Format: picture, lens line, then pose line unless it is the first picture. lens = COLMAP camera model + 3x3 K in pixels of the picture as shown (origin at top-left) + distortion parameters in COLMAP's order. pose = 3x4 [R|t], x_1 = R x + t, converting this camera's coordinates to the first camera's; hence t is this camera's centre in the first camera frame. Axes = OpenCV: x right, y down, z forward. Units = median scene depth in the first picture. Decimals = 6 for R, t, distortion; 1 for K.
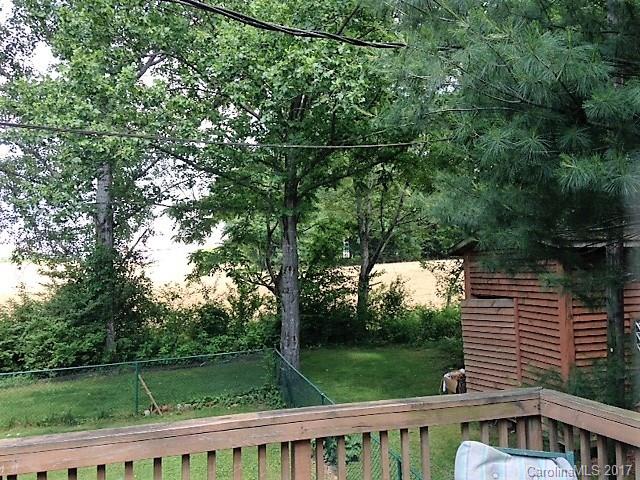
lens RADIAL K [[580.6, 0, 320.0], [0, 580.6, 240.0], [0, 0, 1]] dist [0.199143, -0.303393]
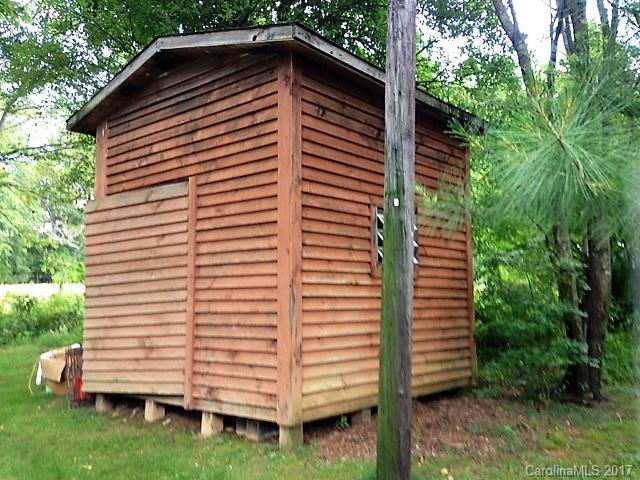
lens RADIAL K [[580.6, 0, 320.0], [0, 580.6, 240.0], [0, 0, 1]] dist [0.199143, -0.303393]
pose [[0.813066, 0.080204, 0.576620, 0.062501], [-0.042229, 0.995981, -0.078988, 0.108071], [-0.580638, 0.039873, 0.813185, 0.265618]]
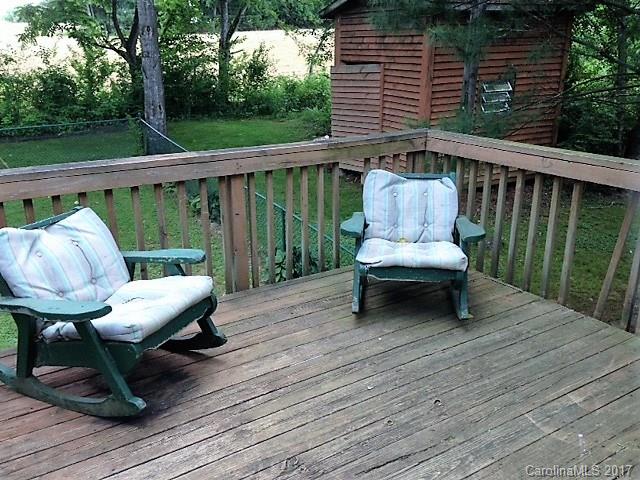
lens RADIAL K [[580.6, 0, 320.0], [0, 580.6, 240.0], [0, 0, 1]] dist [0.199143, -0.303393]
pose [[0.969785, -0.061735, 0.236022, -0.023712], [-0.029242, 0.931064, 0.363682, 0.007042], [-0.242204, -0.359595, 0.901127, -0.014257]]
